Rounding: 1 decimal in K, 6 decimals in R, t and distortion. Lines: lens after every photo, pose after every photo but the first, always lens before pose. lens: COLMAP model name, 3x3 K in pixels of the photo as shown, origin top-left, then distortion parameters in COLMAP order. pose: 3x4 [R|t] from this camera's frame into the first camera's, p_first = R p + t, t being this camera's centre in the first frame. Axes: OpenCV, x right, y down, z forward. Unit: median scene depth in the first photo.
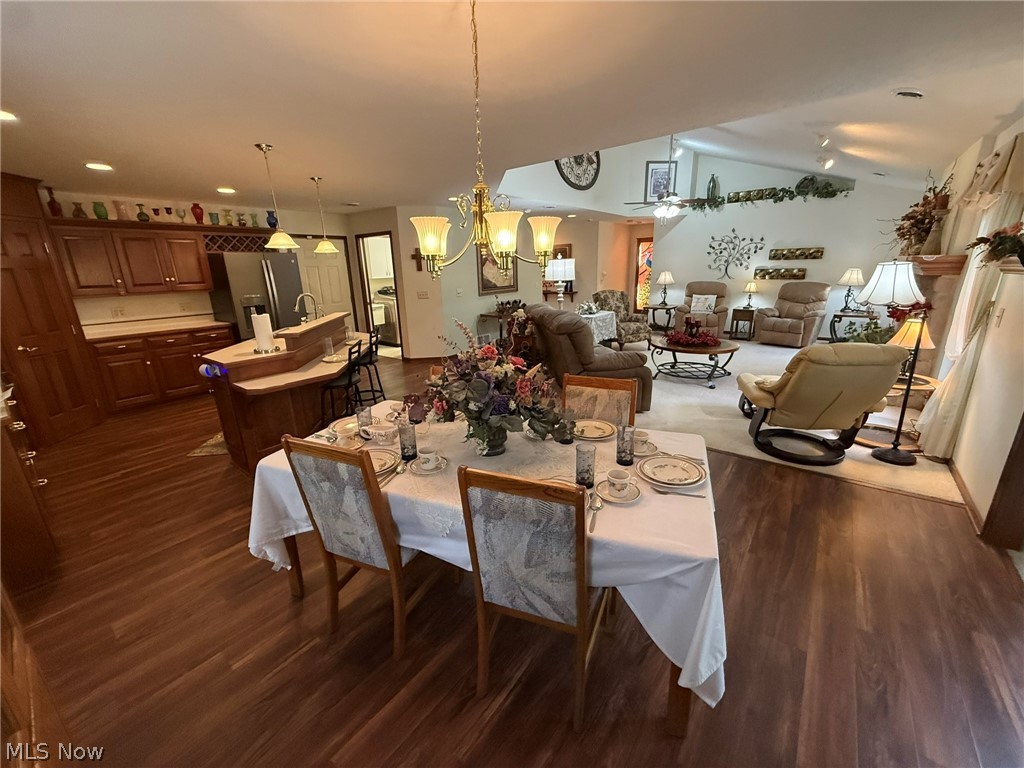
lens RADIAL K [[407.8, 0, 509.8], [0, 407.8, 384.4], [0, 0, 1]] dist [-0.000082, -0.000313]
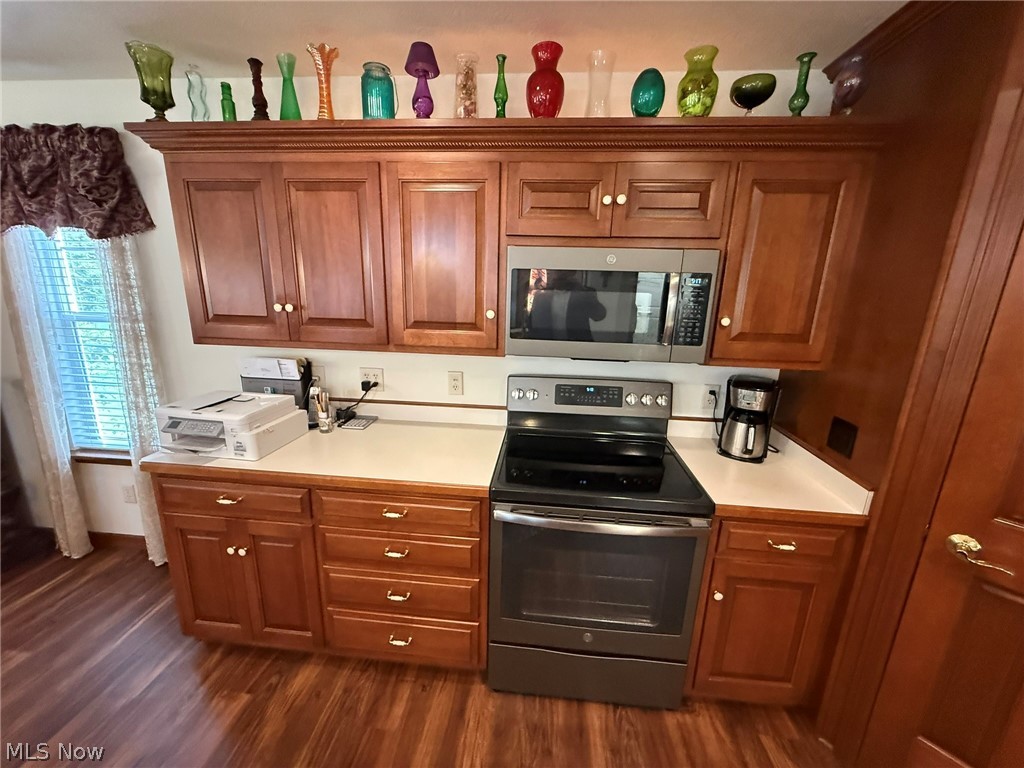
lens RADIAL K [[407.8, 0, 509.8], [0, 407.8, 384.4], [0, 0, 1]] dist [-0.000082, -0.000313]
pose [[-0.840743, 0.132546, -0.524959, -0.521277], [-0.157542, 0.867733, 0.471403, -0.196486], [0.518007, 0.479032, -0.708659, 0.675424]]
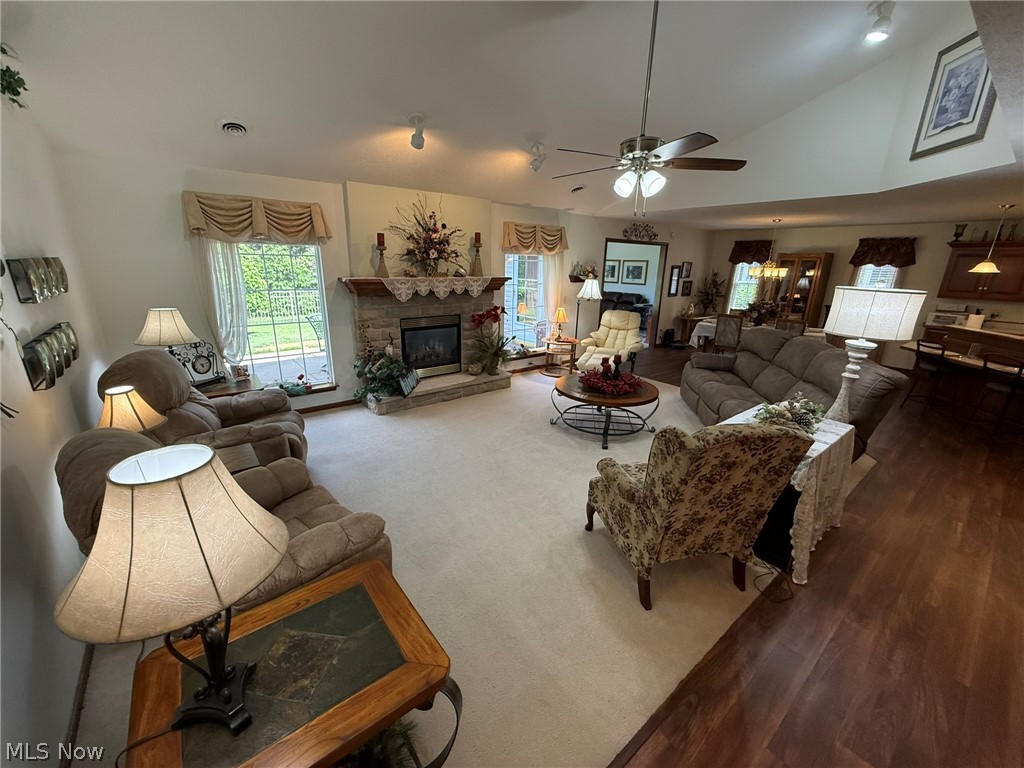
lens RADIAL K [[407.8, 0, 509.8], [0, 407.8, 384.4], [0, 0, 1]] dist [-0.000082, -0.000313]
pose [[-0.972305, -0.062135, 0.225307, 0.452199], [0.069969, 0.842414, 0.534269, -0.543197], [-0.222998, 0.535236, -0.814735, 1.687490]]
